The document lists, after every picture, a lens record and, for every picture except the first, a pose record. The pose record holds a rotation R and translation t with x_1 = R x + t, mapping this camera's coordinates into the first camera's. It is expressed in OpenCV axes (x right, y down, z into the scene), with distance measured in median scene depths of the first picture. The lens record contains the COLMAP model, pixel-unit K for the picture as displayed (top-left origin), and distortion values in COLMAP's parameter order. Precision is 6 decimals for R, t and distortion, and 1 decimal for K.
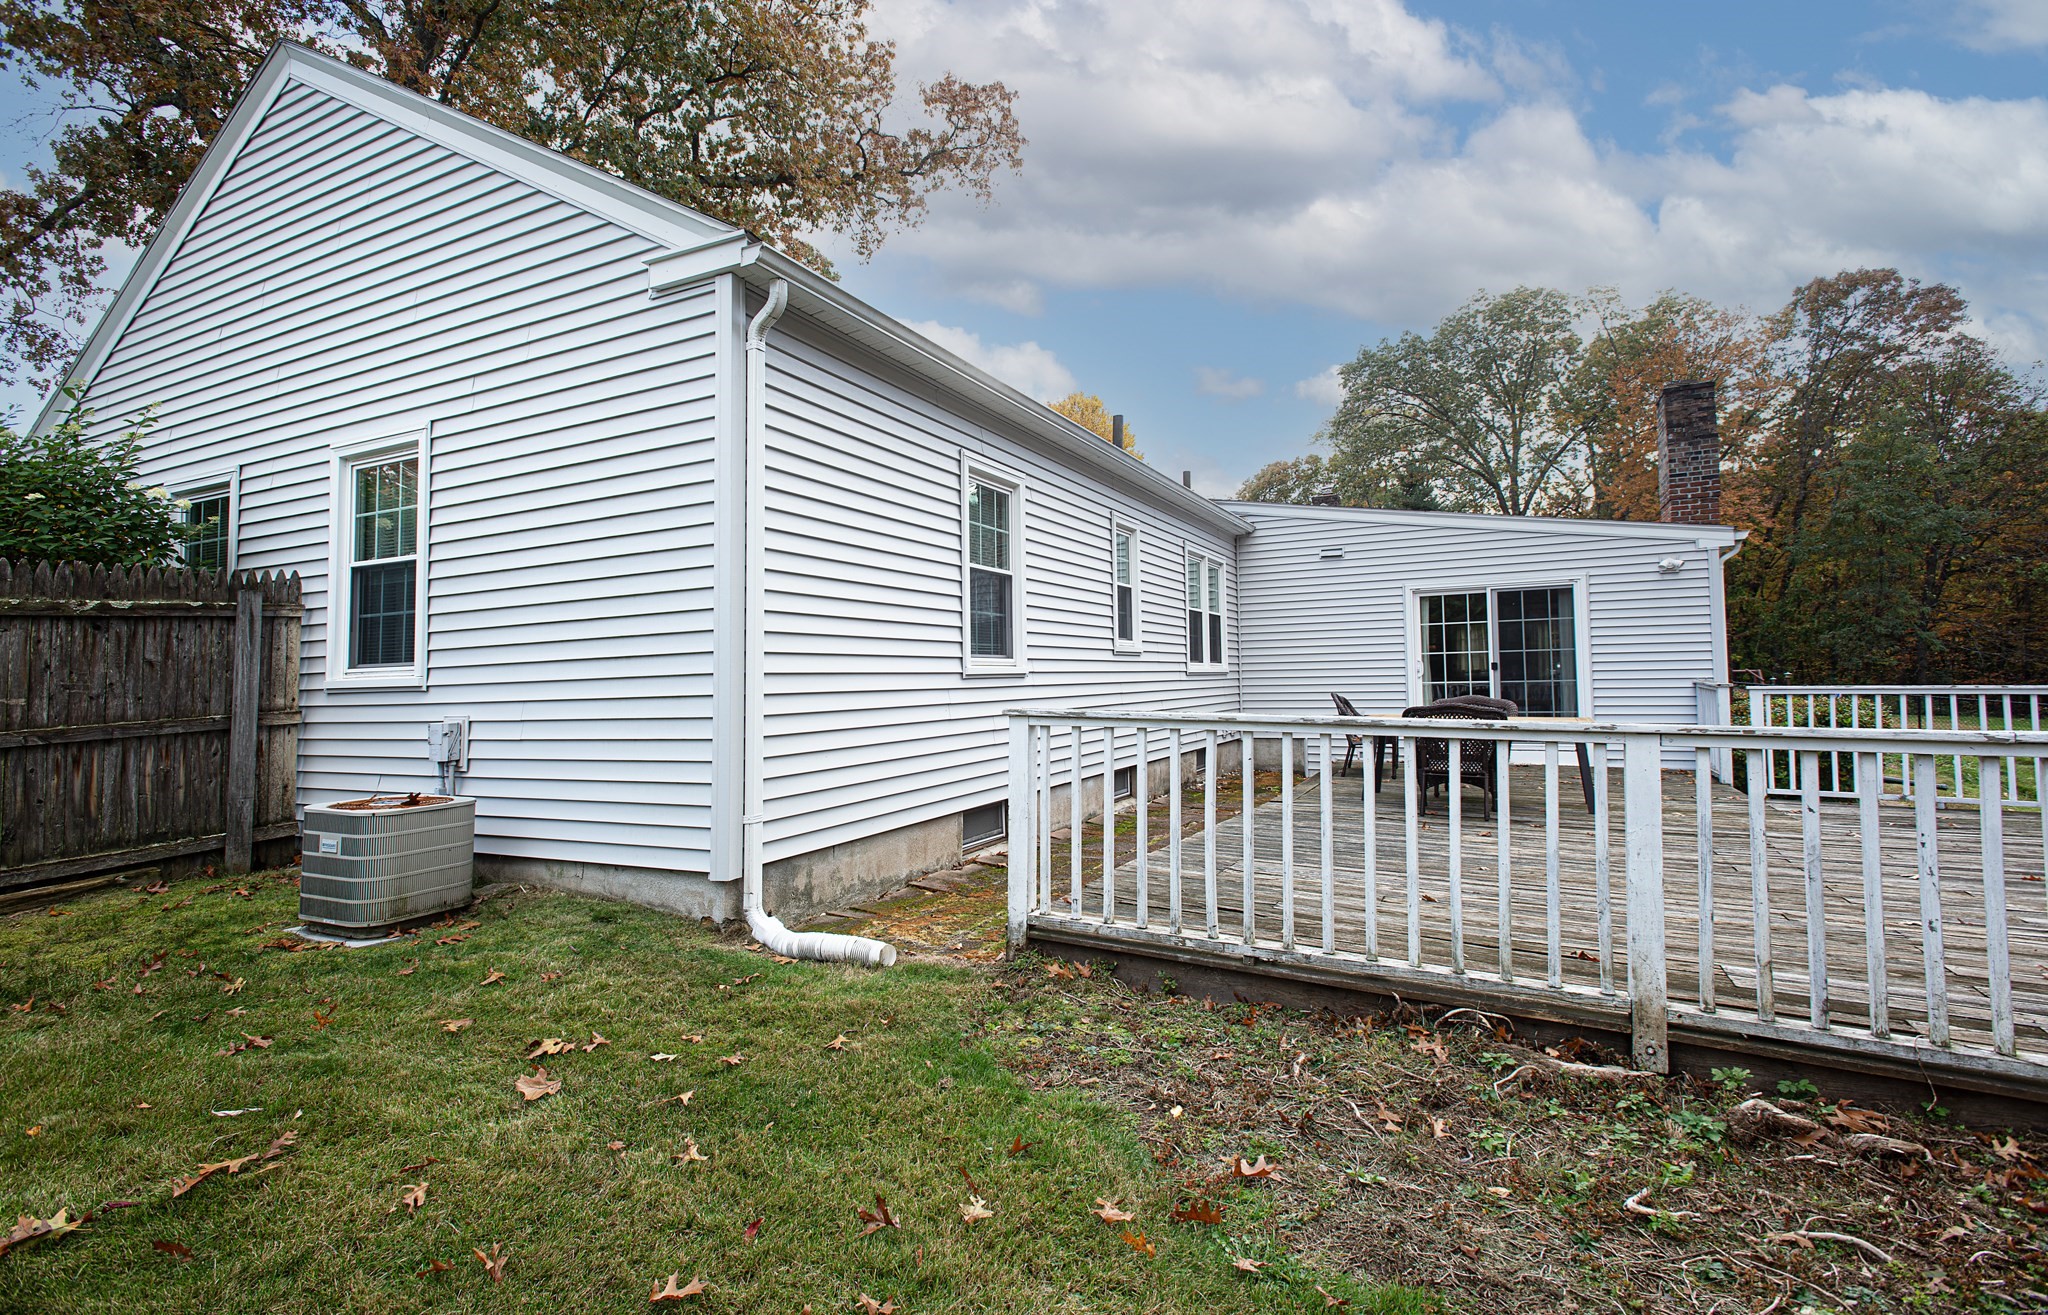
lens RADIAL K [[1014.8, 0, 1029.5], [0, 1014.8, 649.0], [0, 0, 1]] dist [-0.001351, 0.000025]
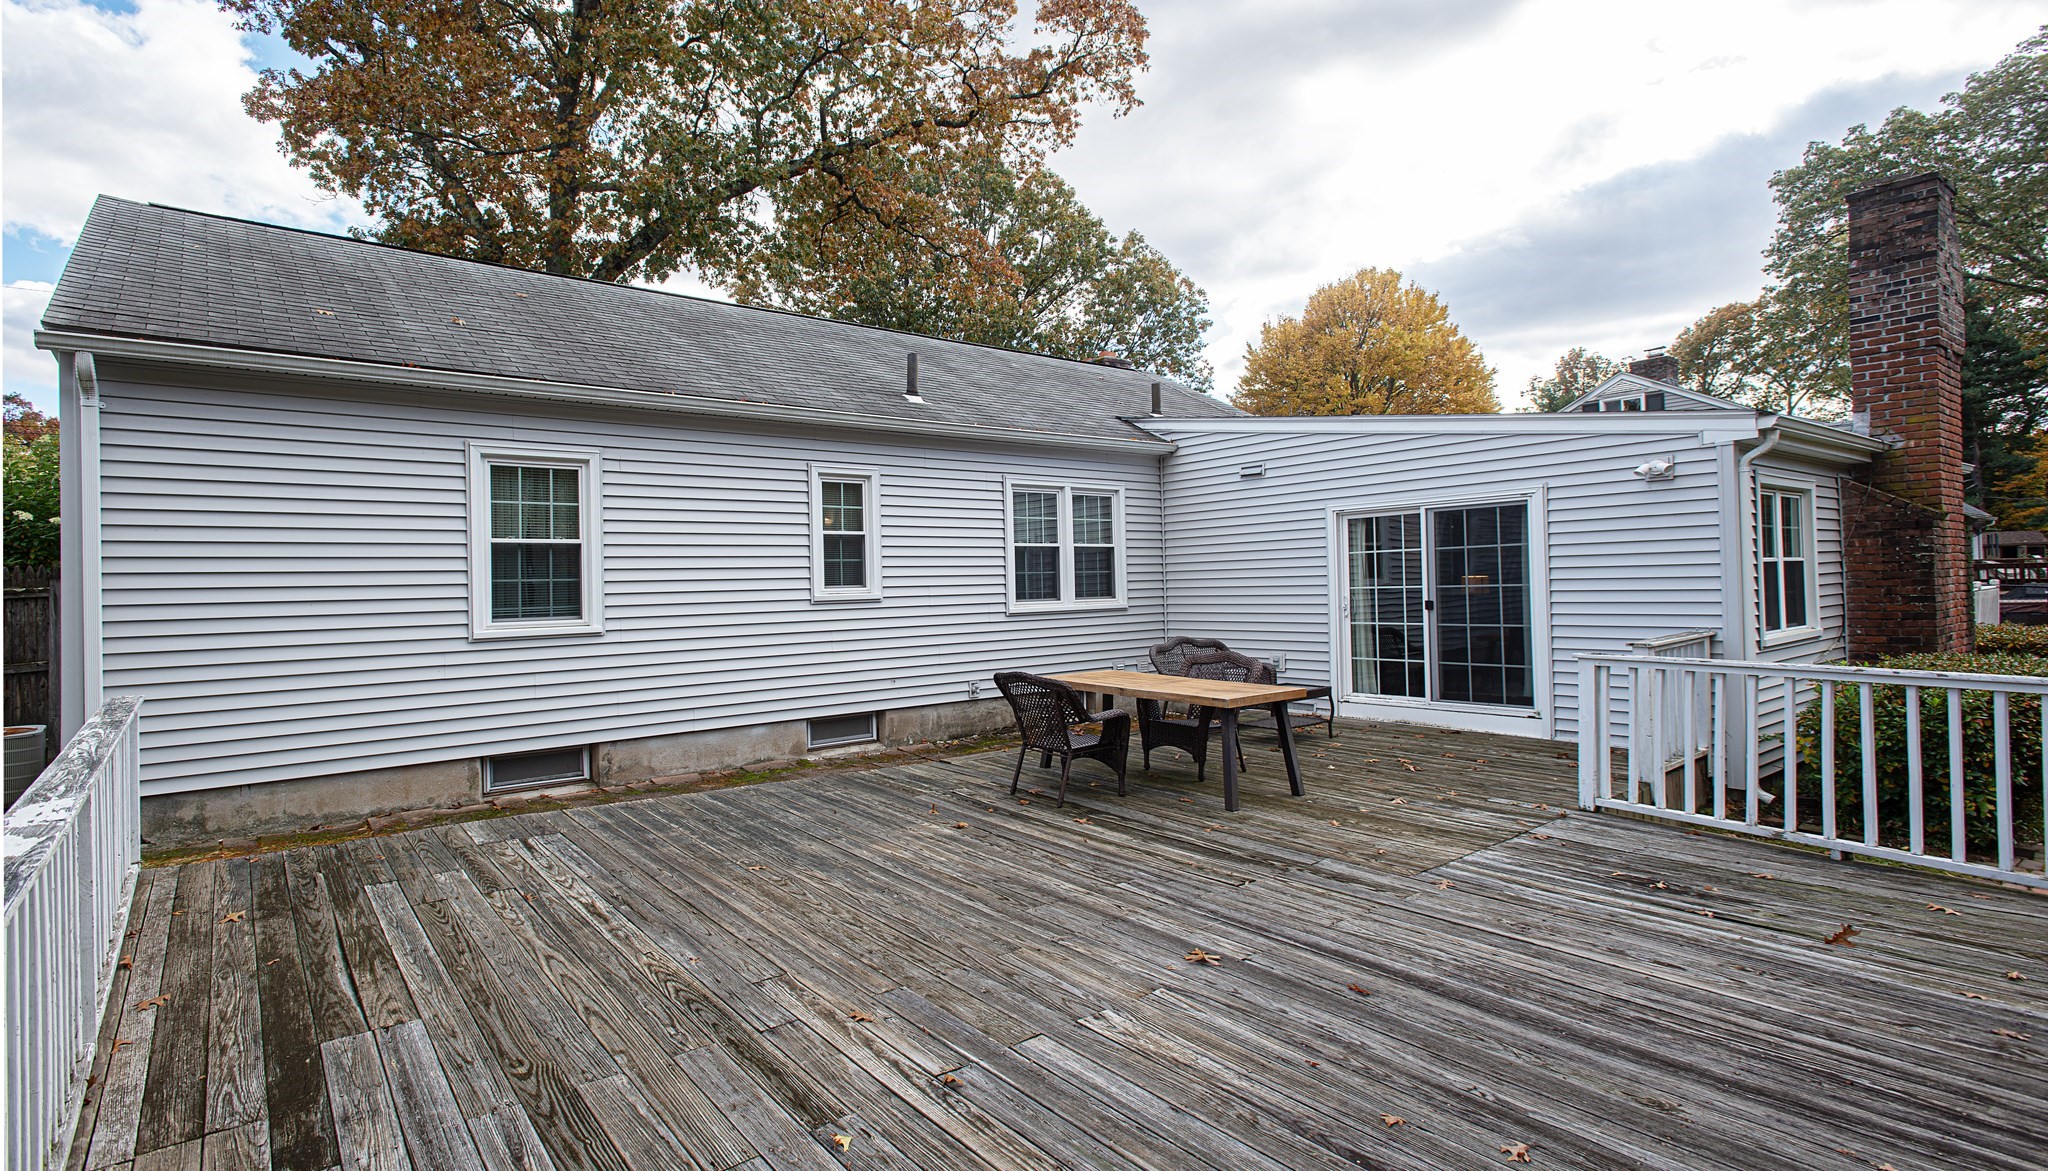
lens RADIAL K [[989.8, 0, 1019.8], [0, 989.8, 579.6], [0, 0, 1]] dist [0.005002, 0.000318]
pose [[0.887621, 0.001712, -0.460571, 0.531367], [0.018684, 0.999036, 0.039722, -0.039932], [0.460196, -0.043863, 0.886733, 0.157592]]
